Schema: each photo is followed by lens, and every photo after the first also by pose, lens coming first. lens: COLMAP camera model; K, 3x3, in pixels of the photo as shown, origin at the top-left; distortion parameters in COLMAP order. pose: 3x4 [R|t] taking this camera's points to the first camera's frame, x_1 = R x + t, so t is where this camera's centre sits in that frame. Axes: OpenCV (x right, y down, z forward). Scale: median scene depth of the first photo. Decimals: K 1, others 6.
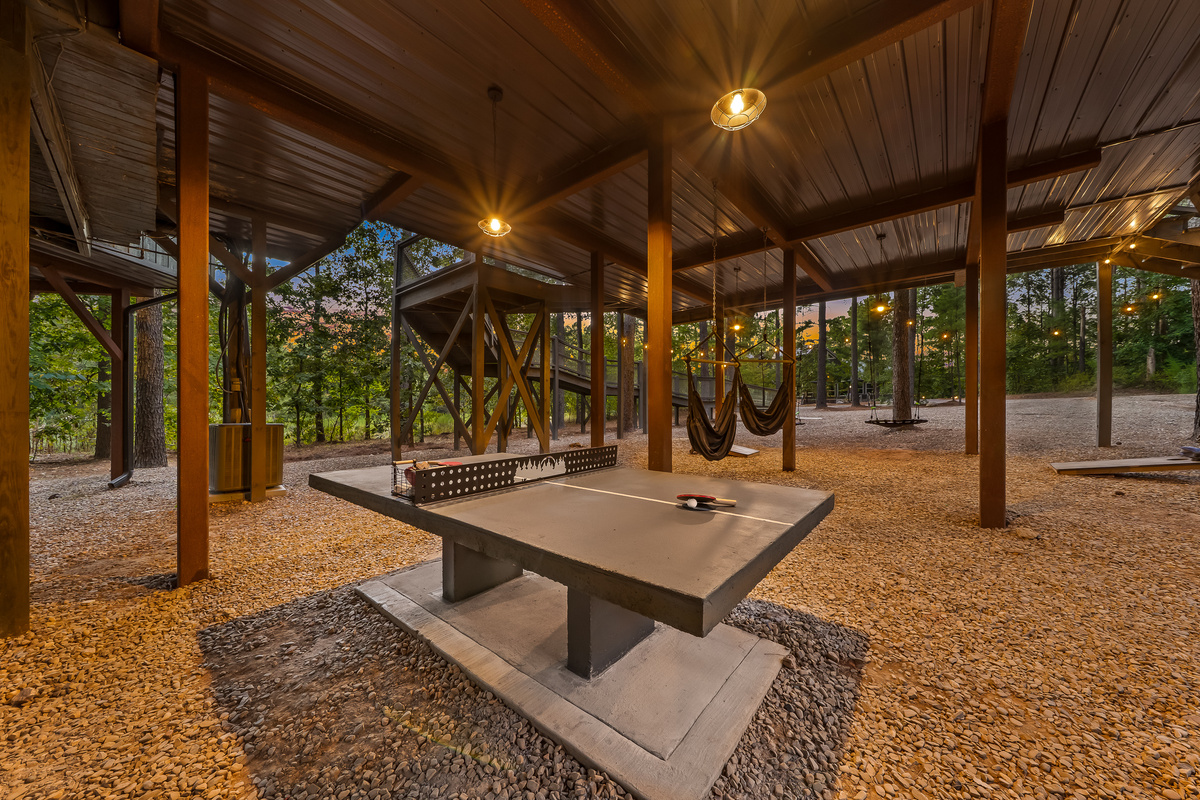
lens RADIAL K [[394.7, 0, 623.1], [0, 394.7, 412.4], [0, 0, 1]] dist [0.001672, 0.000083]
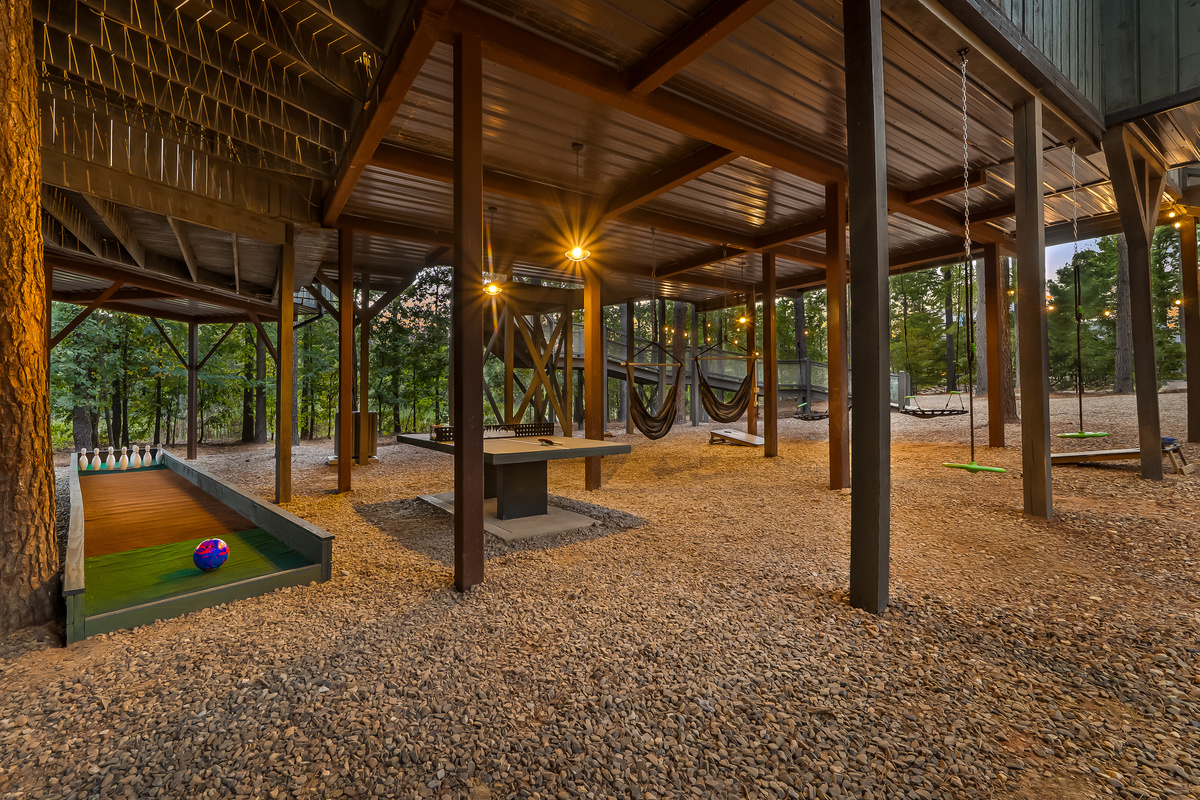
lens RADIAL K [[527.7, 0, 595.8], [0, 527.7, 390.4], [0, 0, 1]] dist [-0.000083, 0.000004]
pose [[0.957880, -0.009716, -0.287004, 0.331161], [0.002456, 0.999668, -0.025646, 0.001921], [0.287158, 0.023861, 0.957586, -0.450513]]
